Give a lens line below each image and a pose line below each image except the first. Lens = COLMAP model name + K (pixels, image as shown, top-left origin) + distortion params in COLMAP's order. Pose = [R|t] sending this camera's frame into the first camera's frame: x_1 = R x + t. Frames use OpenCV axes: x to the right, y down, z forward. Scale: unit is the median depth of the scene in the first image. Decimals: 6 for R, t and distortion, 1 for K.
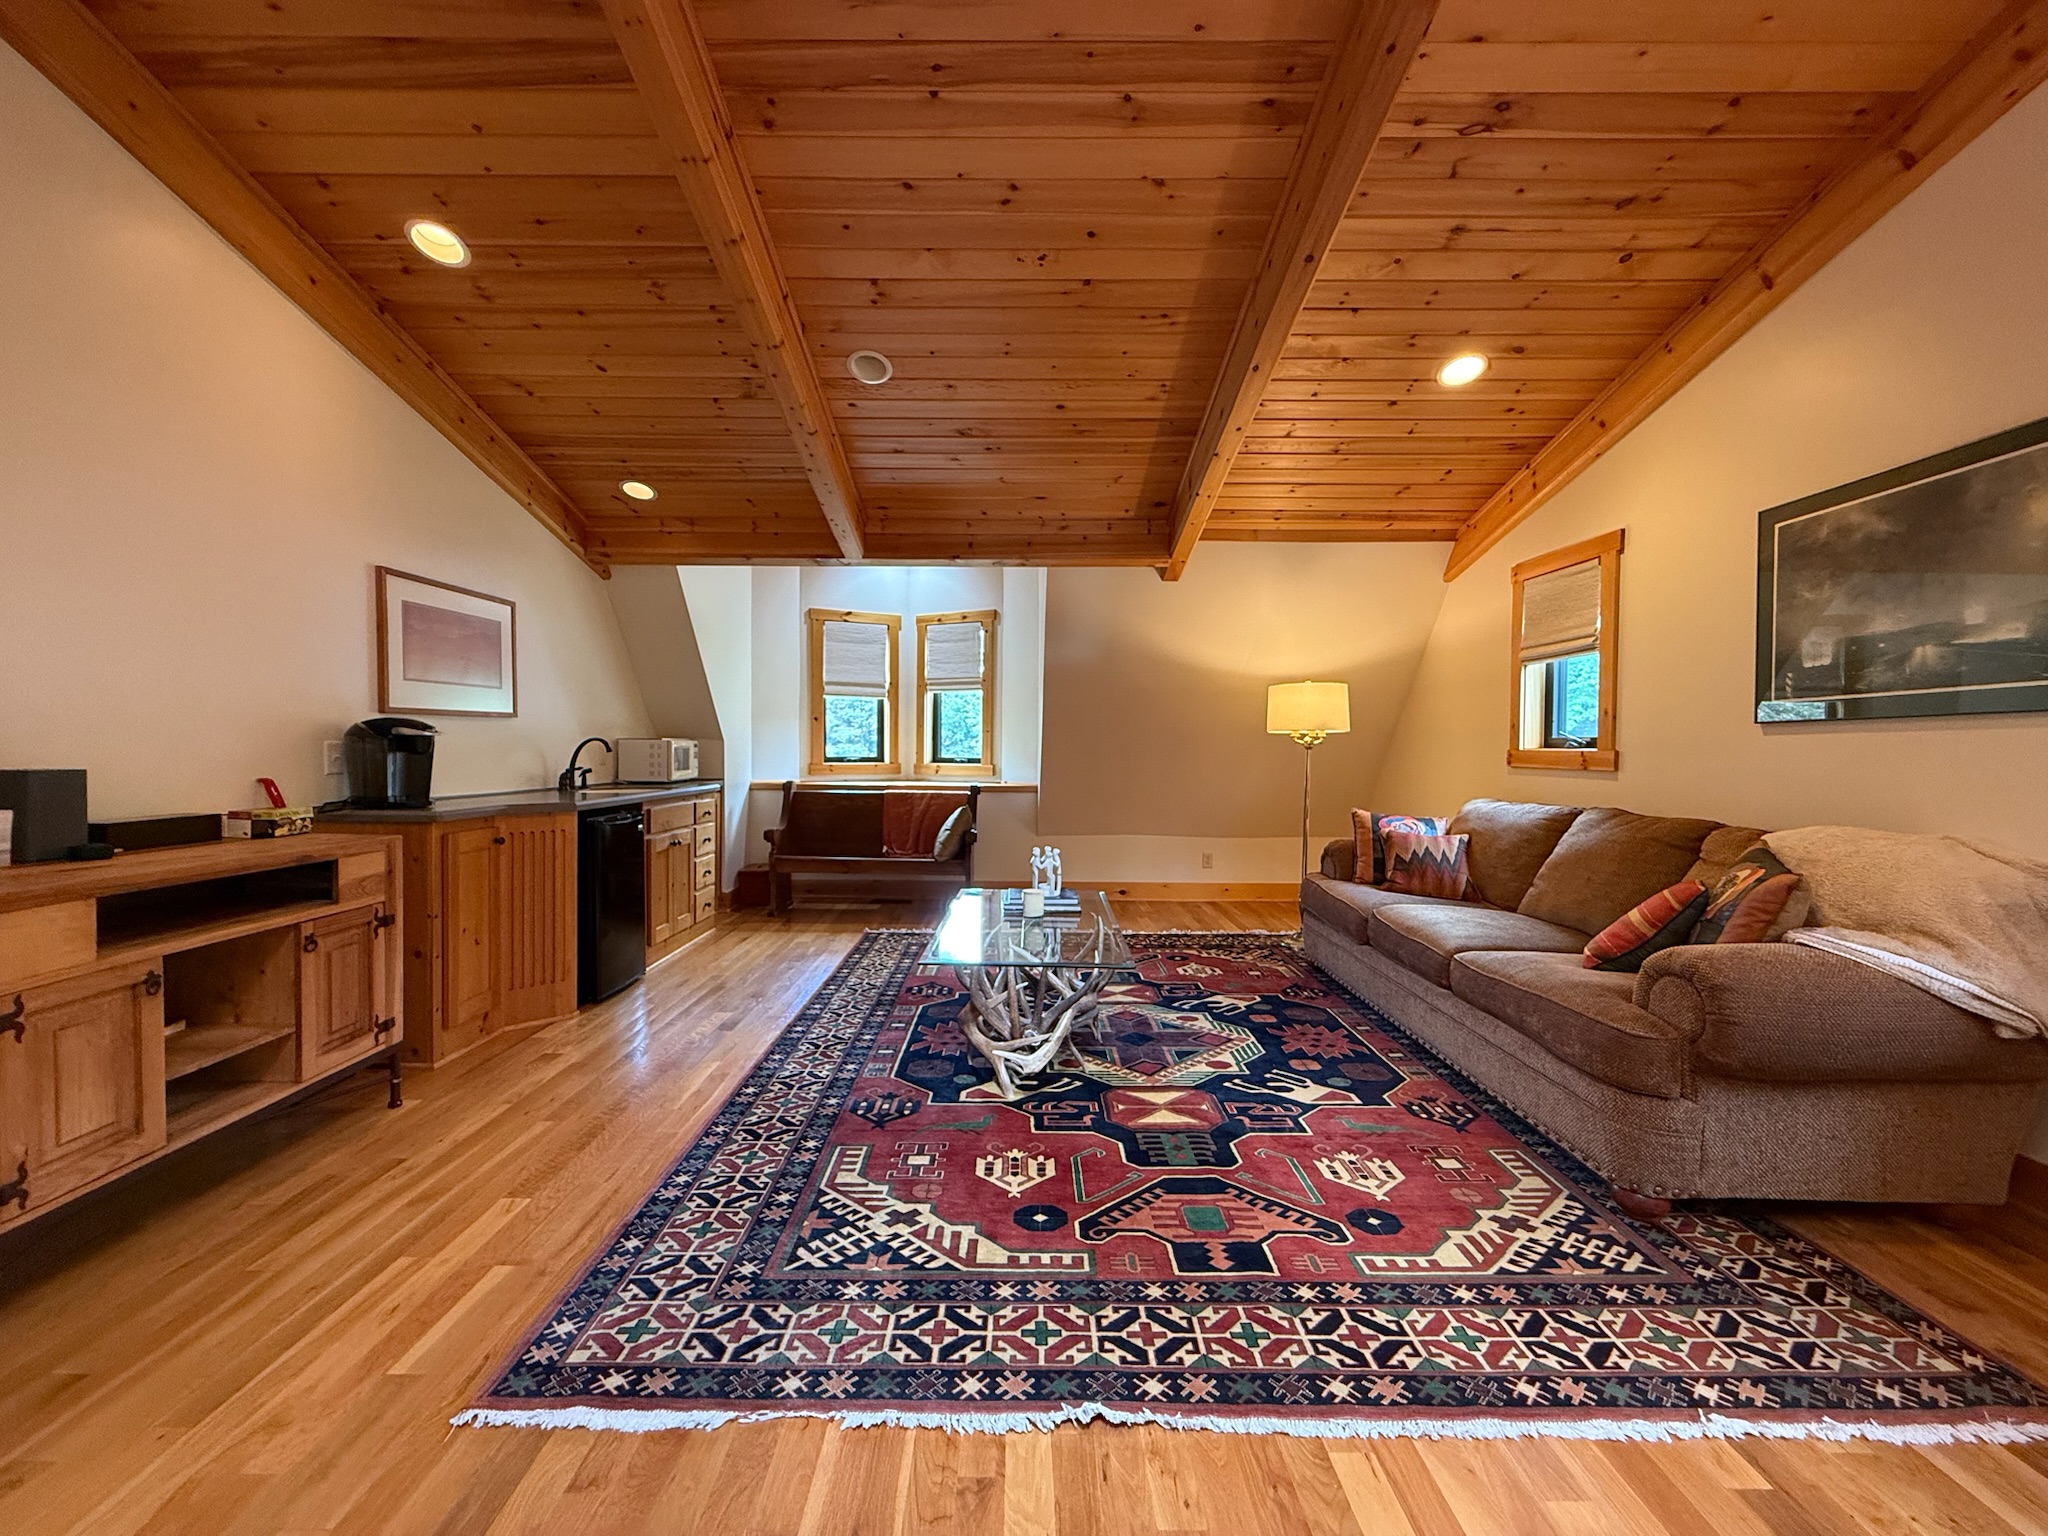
lens RADIAL K [[821.5, 0, 1008.9], [0, 821.5, 775.0], [0, 0, 1]] dist [0.001924, 0.000358]
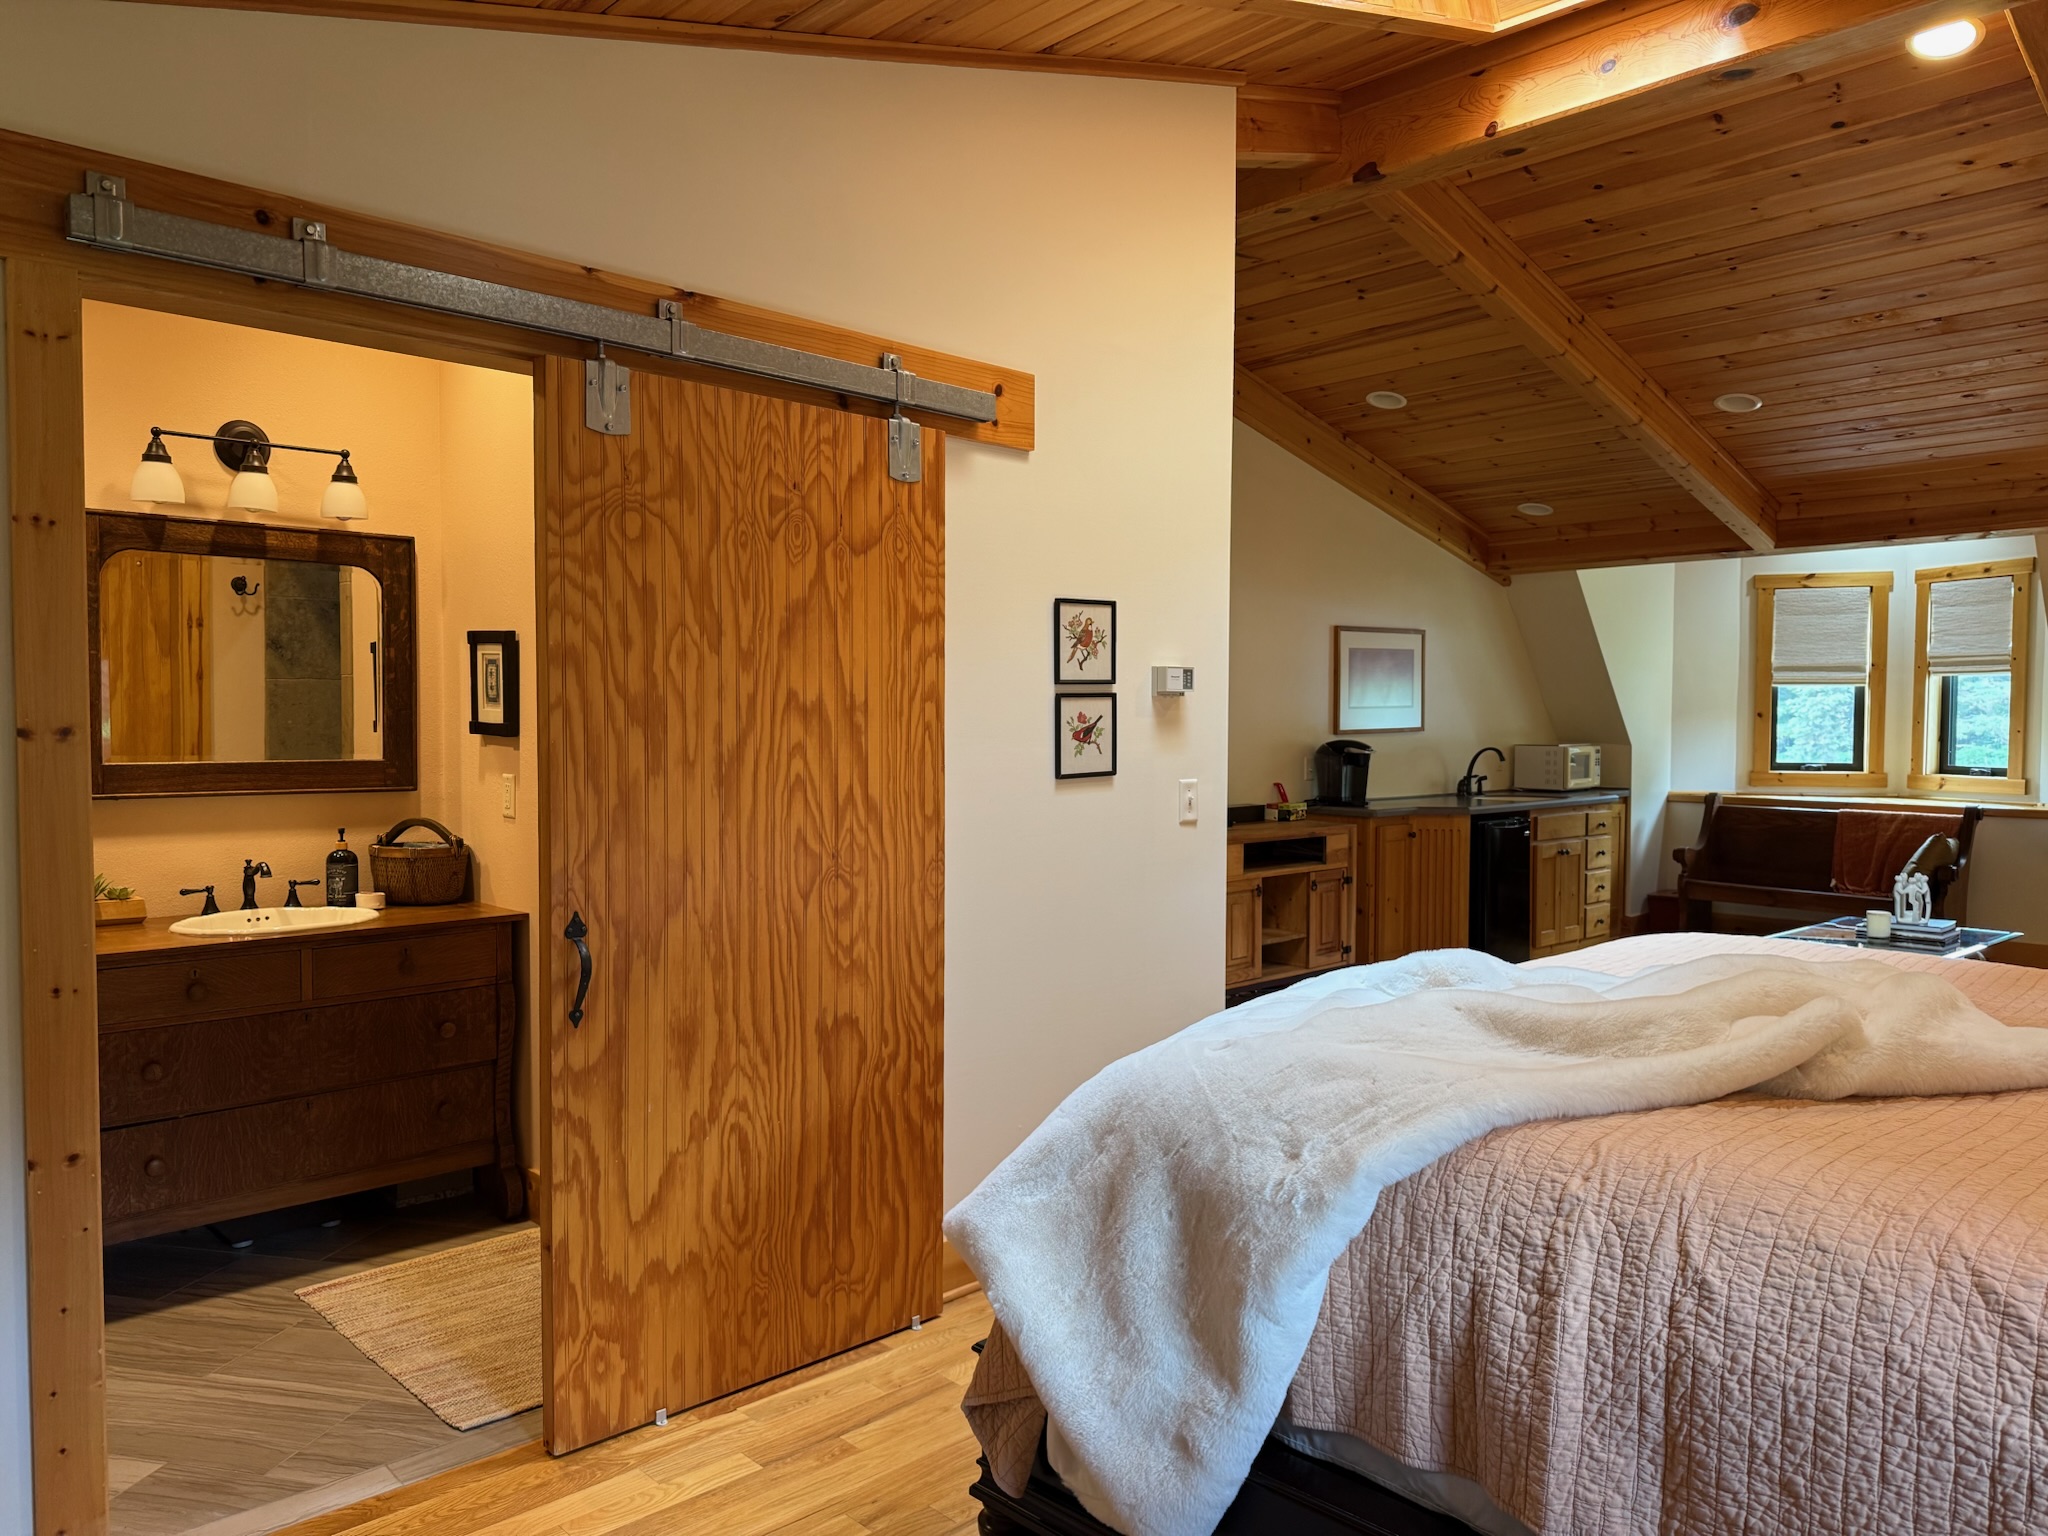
lens RADIAL K [[1433.9, 0, 1011.6], [0, 1433.9, 776.2], [0, 0, 1]] dist [0.014053, -0.011840]
pose [[0.690613, 0.022765, -0.722867, 0.403708], [-0.019376, 0.999728, 0.012972, -0.019861], [0.722965, 0.005047, 0.690866, -0.714352]]
